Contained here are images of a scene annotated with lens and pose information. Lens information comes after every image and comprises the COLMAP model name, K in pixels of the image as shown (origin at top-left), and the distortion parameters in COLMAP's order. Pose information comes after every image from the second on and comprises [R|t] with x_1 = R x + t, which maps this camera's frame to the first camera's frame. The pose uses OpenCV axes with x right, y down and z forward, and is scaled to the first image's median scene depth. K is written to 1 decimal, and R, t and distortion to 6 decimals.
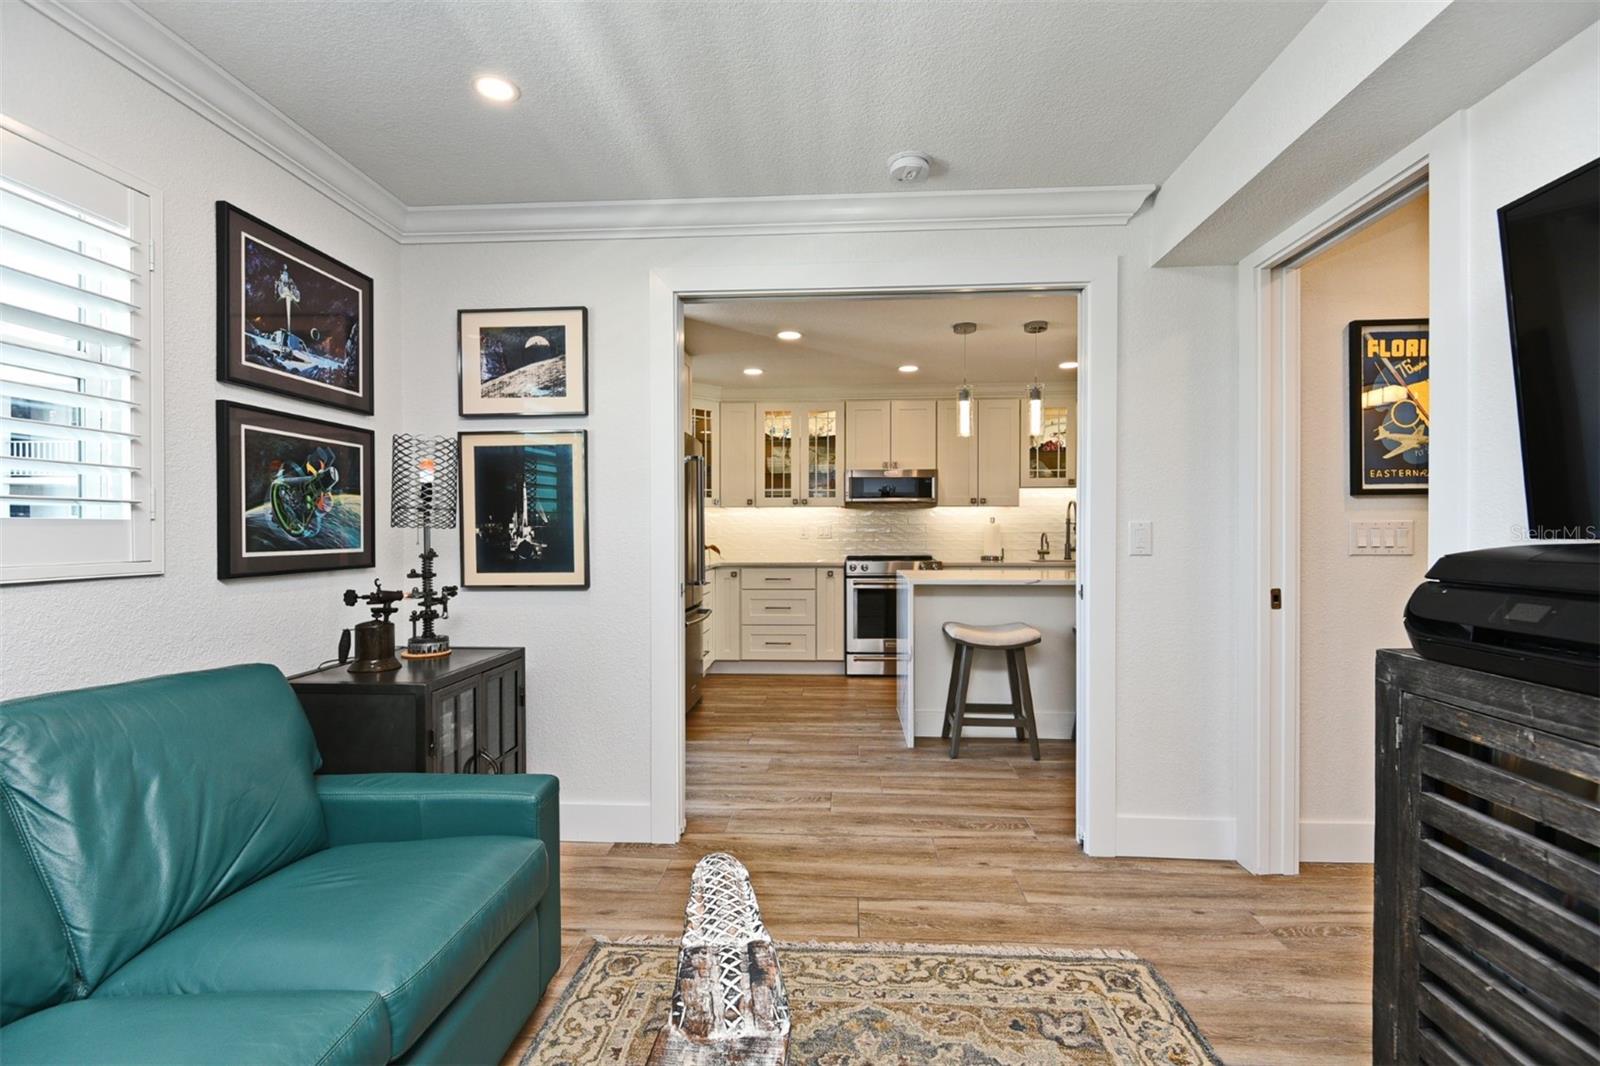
lens RADIAL K [[738.3, 0, 792.2], [0, 738.3, 535.1], [0, 0, 1]] dist [0.017807, -0.011565]
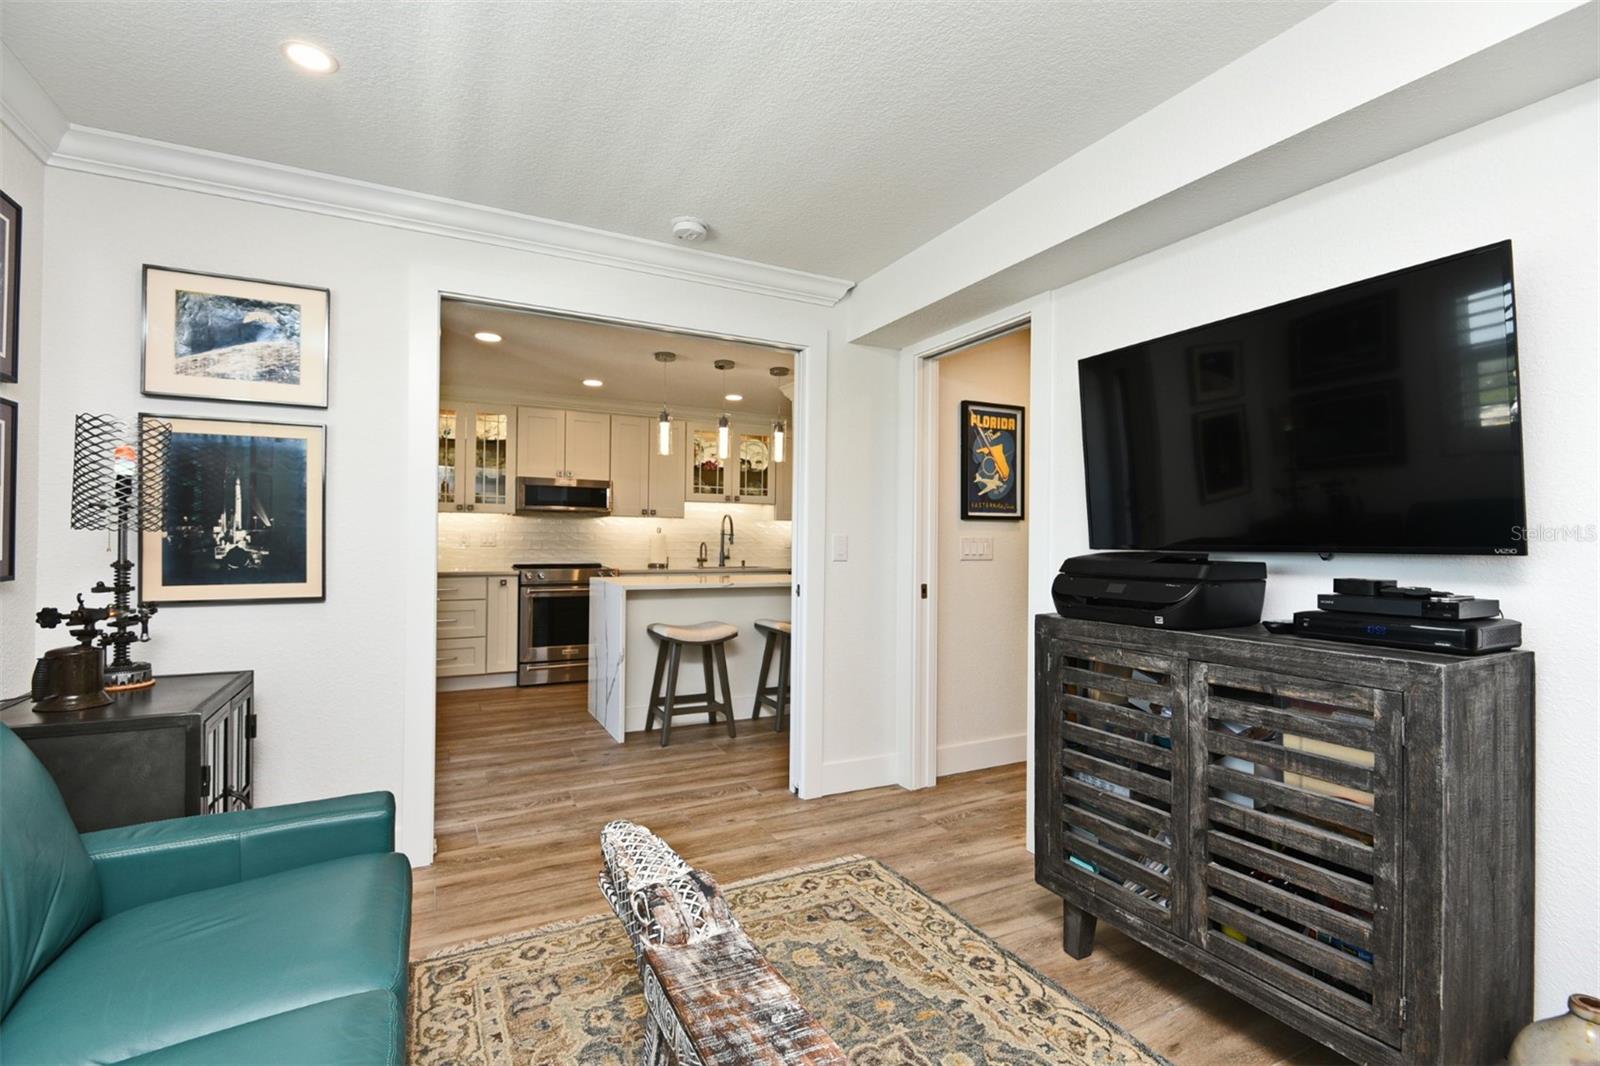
lens RADIAL K [[738.3, 0, 802.5], [0, 738.3, 534.0], [0, 0, 1]] dist [0.017807, -0.011565]
pose [[0.855137, 0.014803, 0.518190, -0.271013], [-0.007786, 0.999846, -0.015715, 0.001100], [-0.518343, 0.009404, 0.855121, -0.080064]]
